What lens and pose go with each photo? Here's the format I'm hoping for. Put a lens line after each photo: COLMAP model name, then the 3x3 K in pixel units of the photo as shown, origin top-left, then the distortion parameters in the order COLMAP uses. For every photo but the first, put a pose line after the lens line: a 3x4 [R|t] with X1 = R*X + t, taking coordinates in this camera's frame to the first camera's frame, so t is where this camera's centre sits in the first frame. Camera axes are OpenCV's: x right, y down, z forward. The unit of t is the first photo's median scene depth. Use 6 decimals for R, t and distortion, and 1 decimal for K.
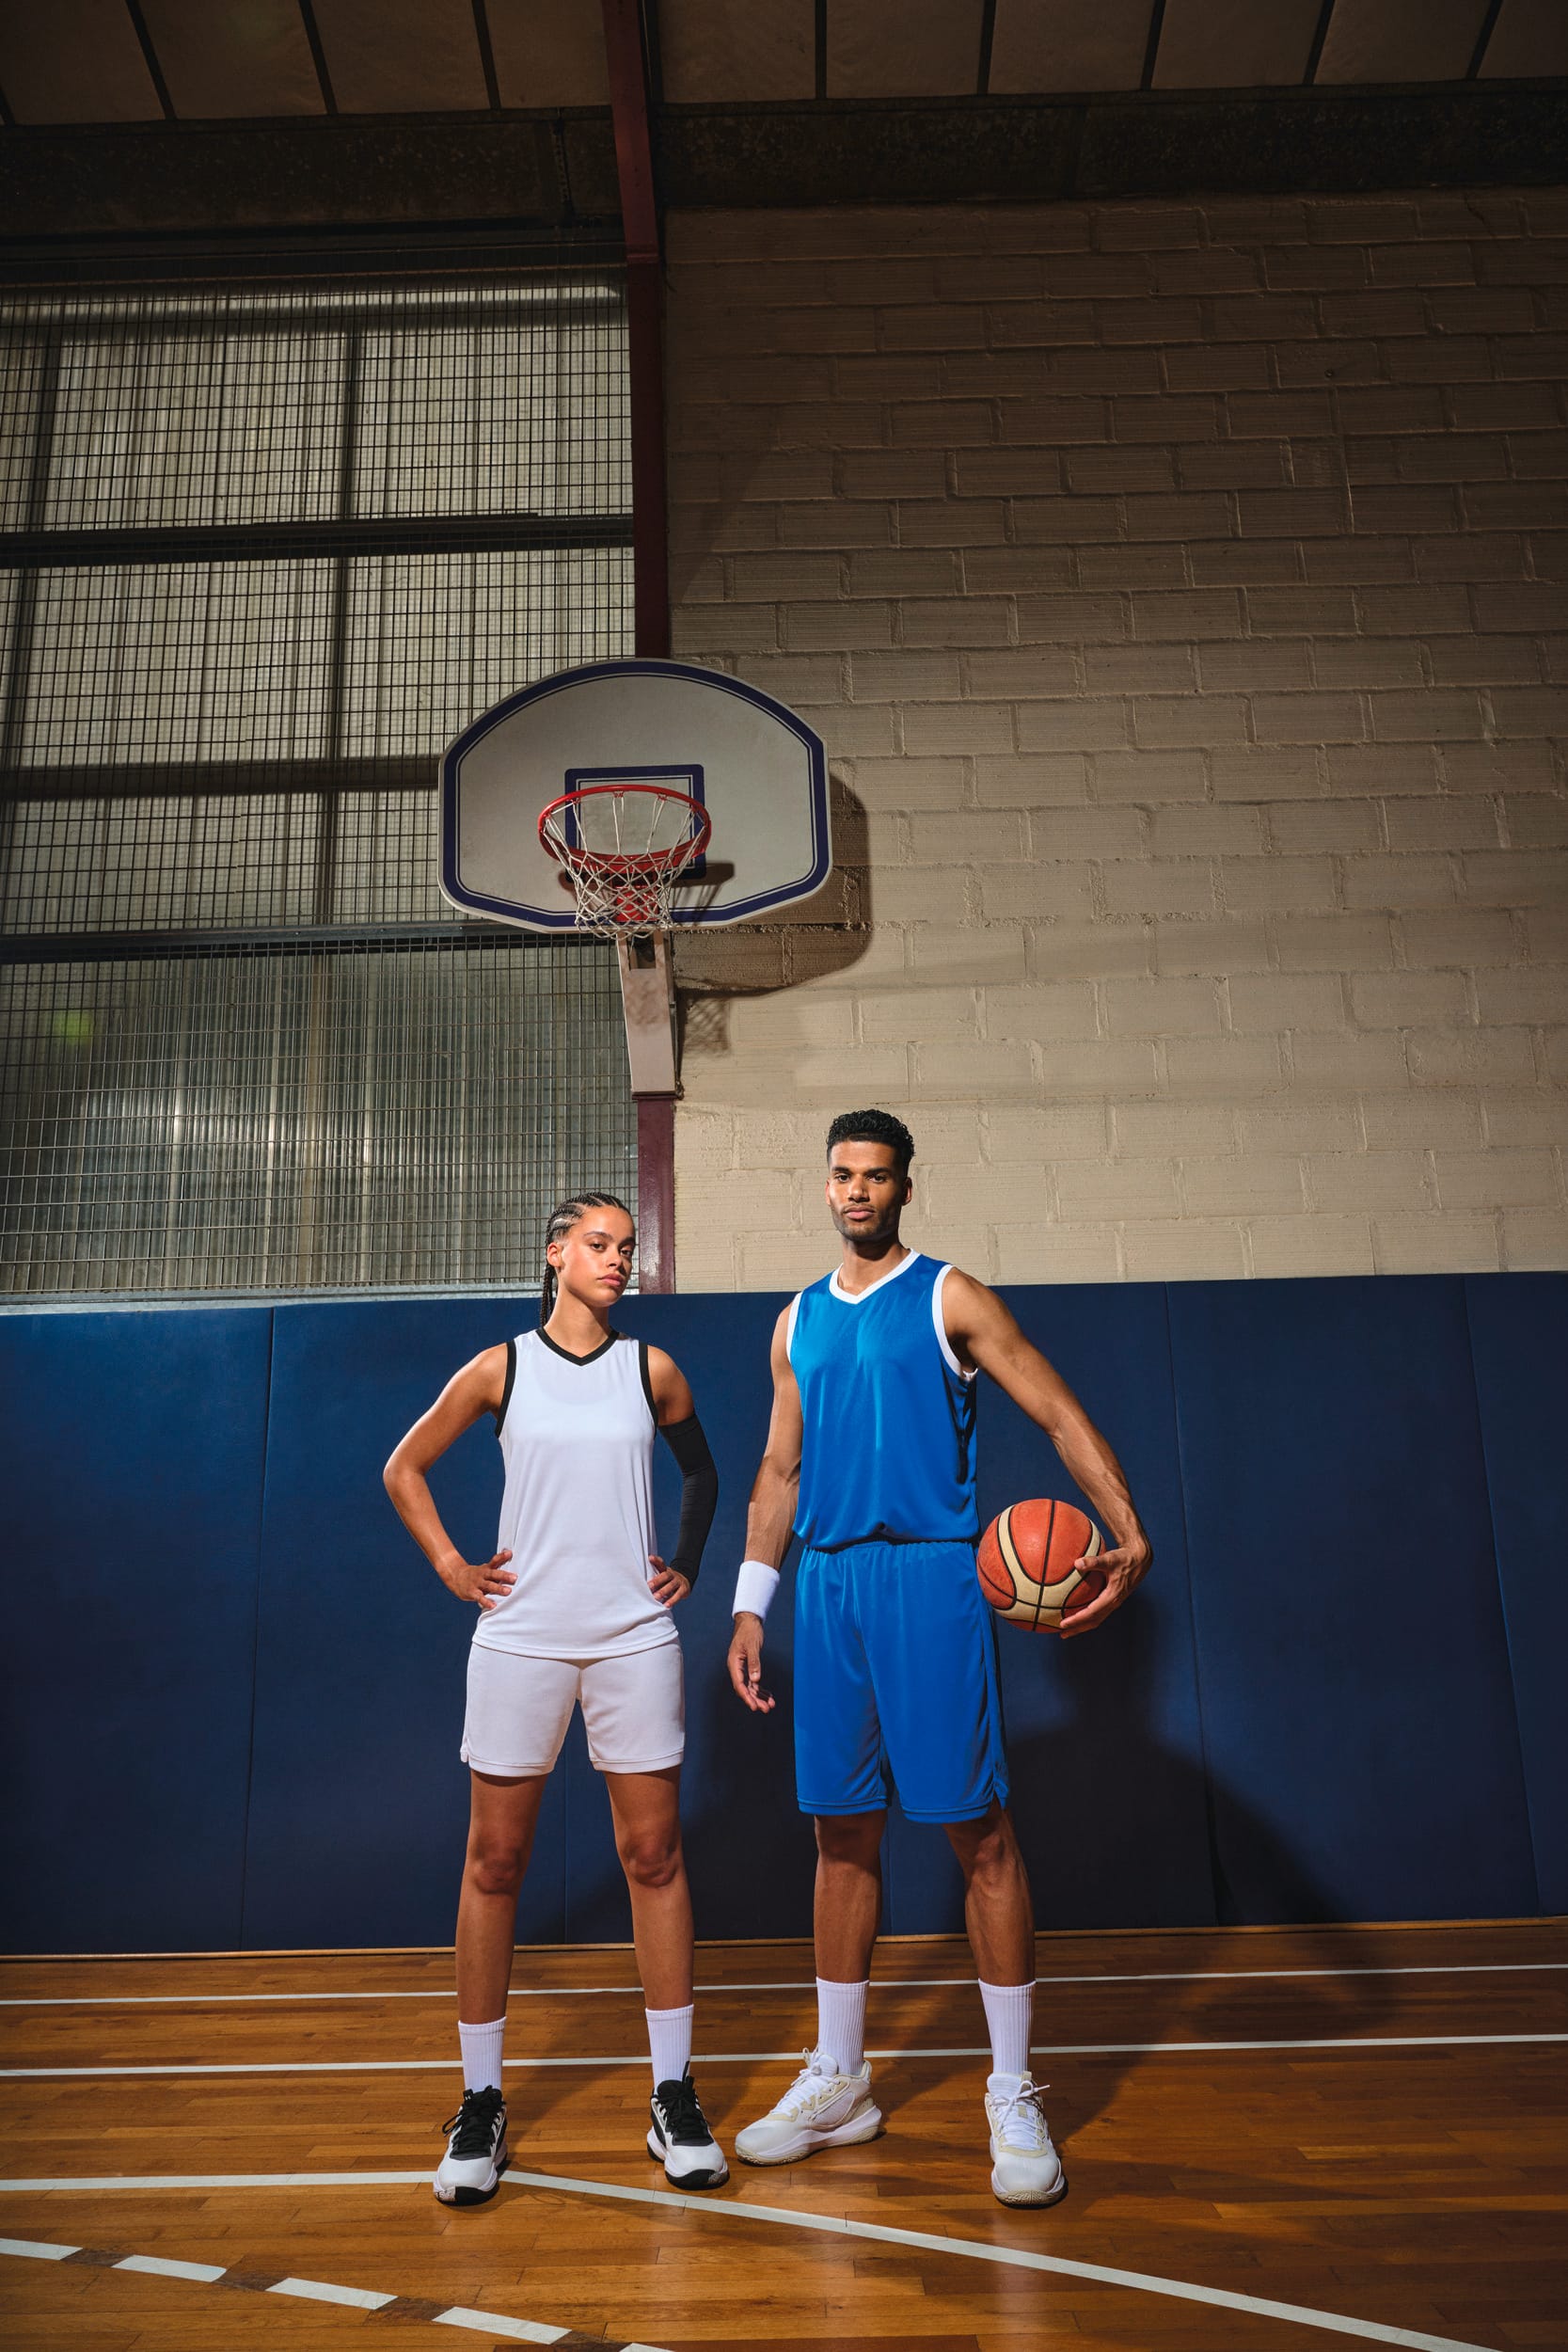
lens RADIAL K [[1645.1, 0, 774.8], [0, 1645.1, 1164.2], [0, 0, 1]] dist [-0.007803, -0.001328]
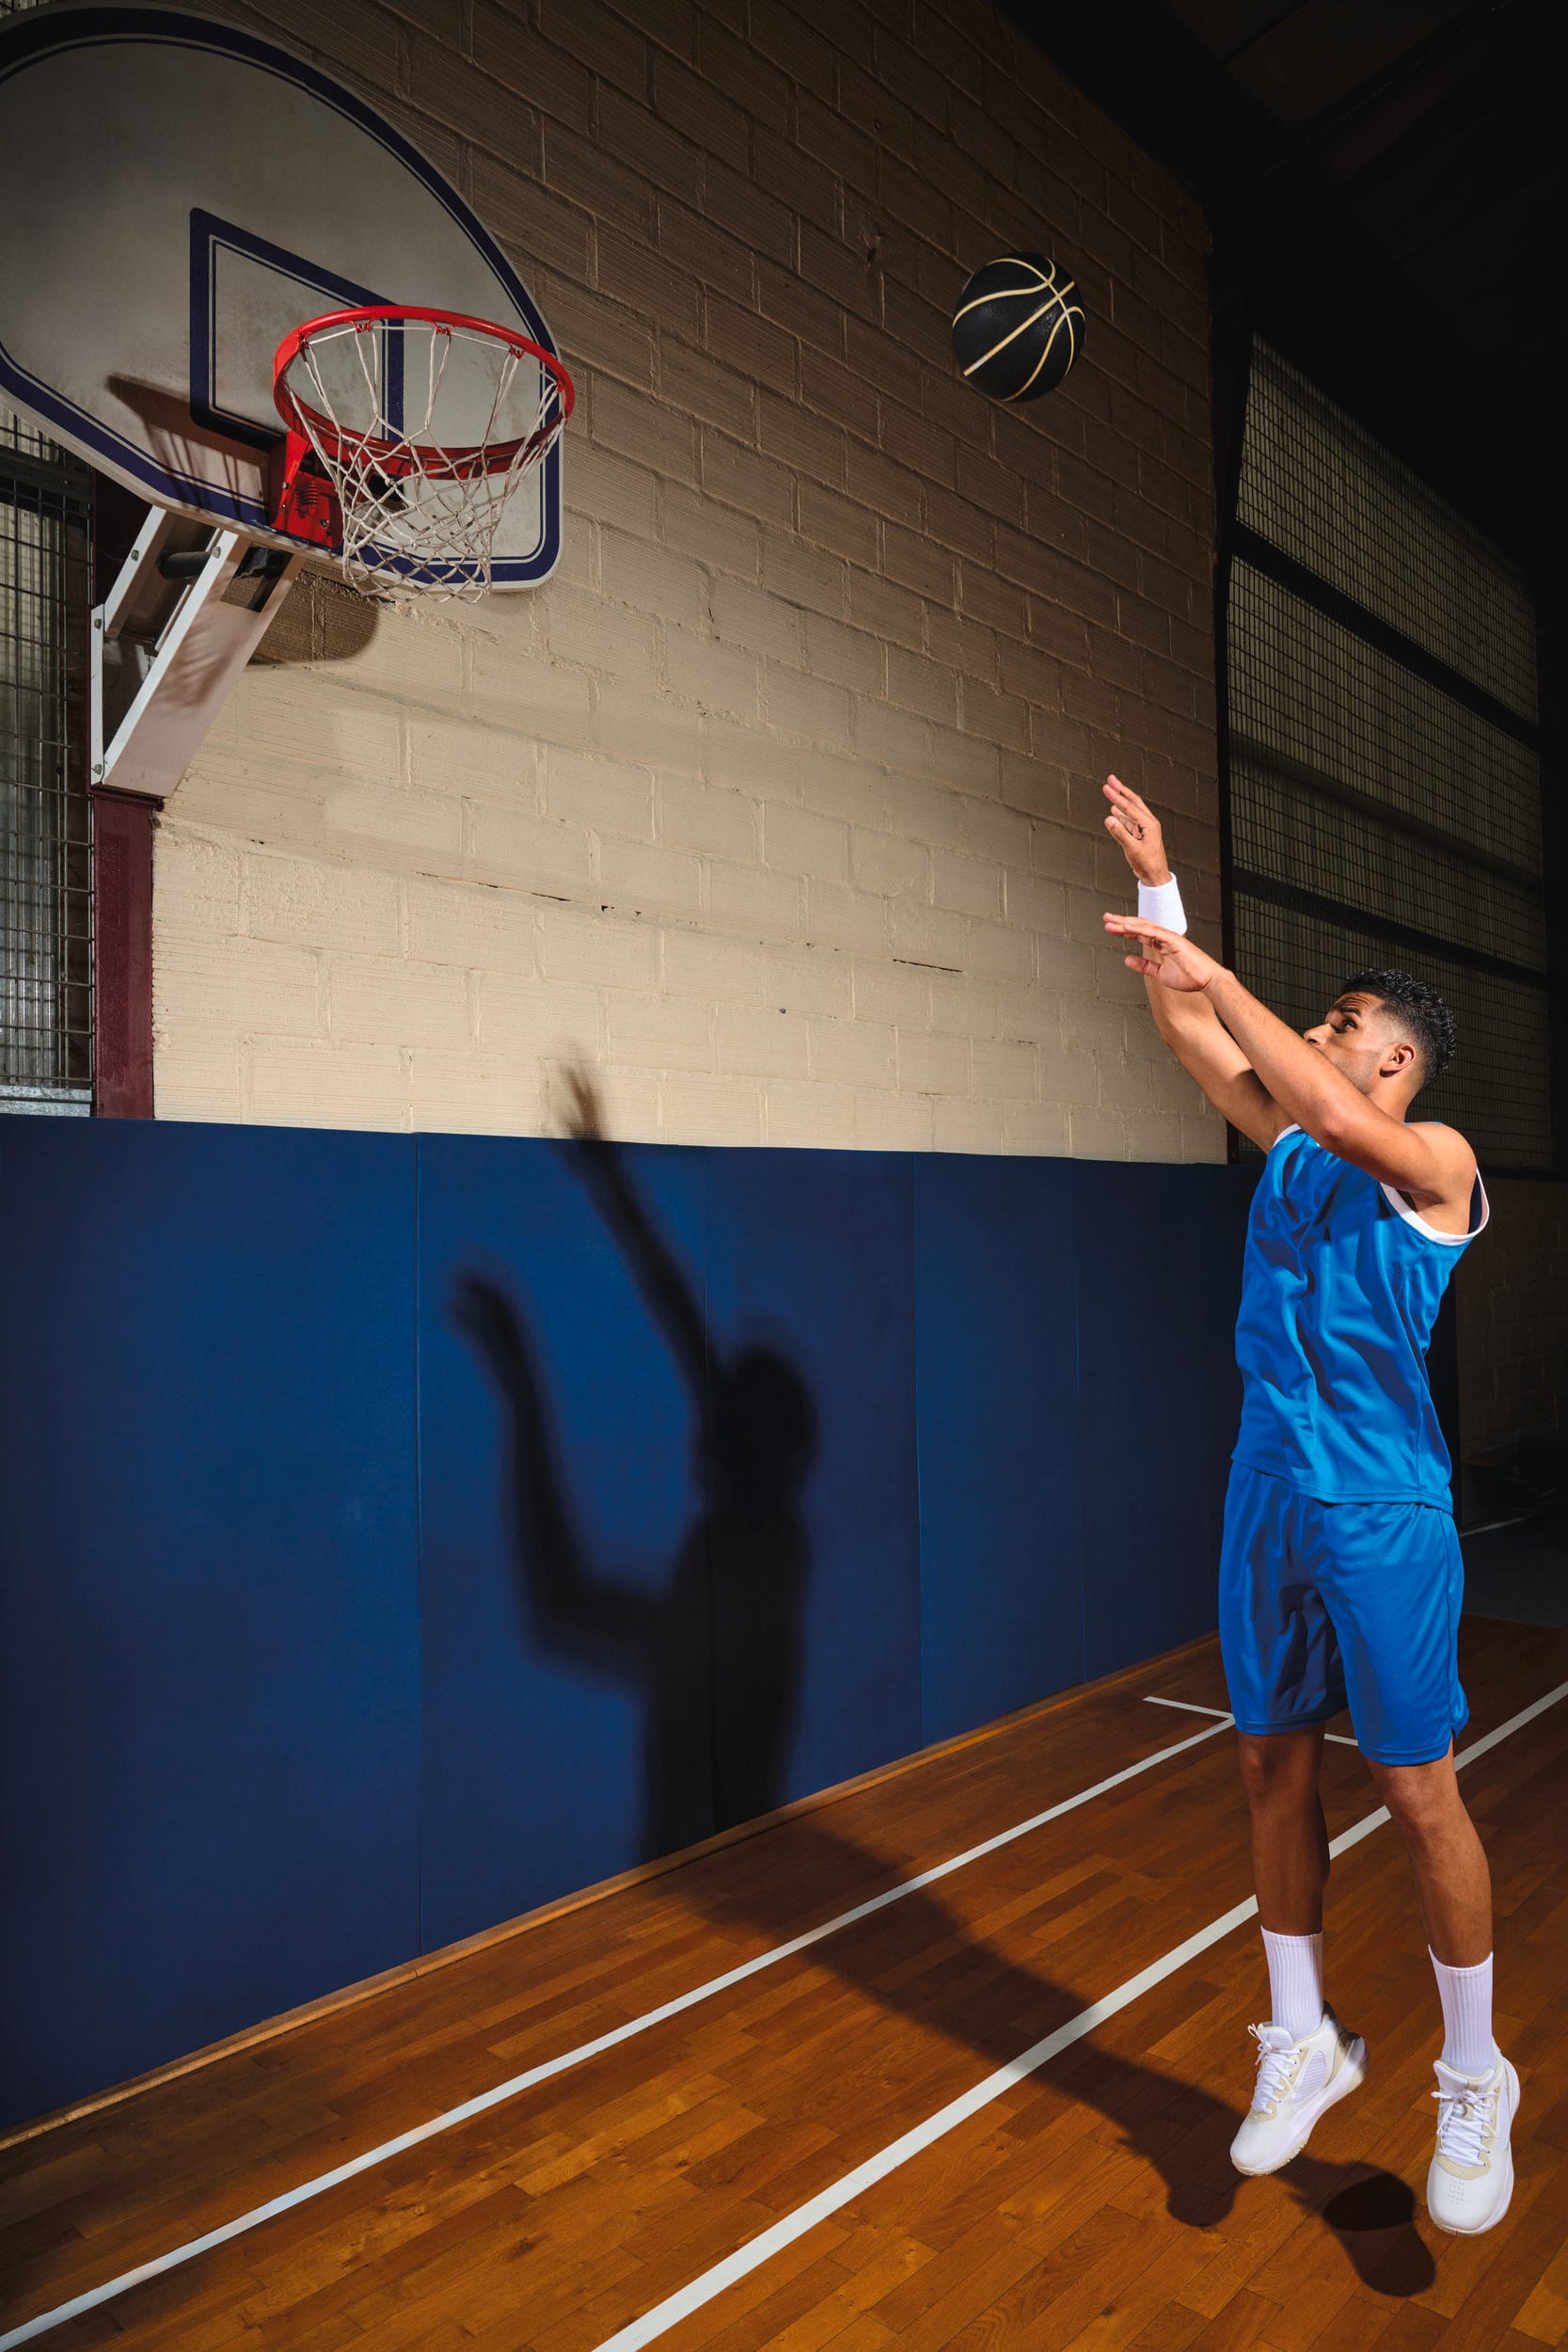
lens RADIAL K [[1557.3, 0, 784.0], [0, 1557.3, 1176.0], [0, 0, 1]] dist [0.002999, 0.000591]
pose [[0.675379, 0.043509, 0.736186, -0.316985], [-0.187989, 0.975437, 0.114813, -0.014929], [-0.713108, -0.215937, 0.666970, 0.377783]]
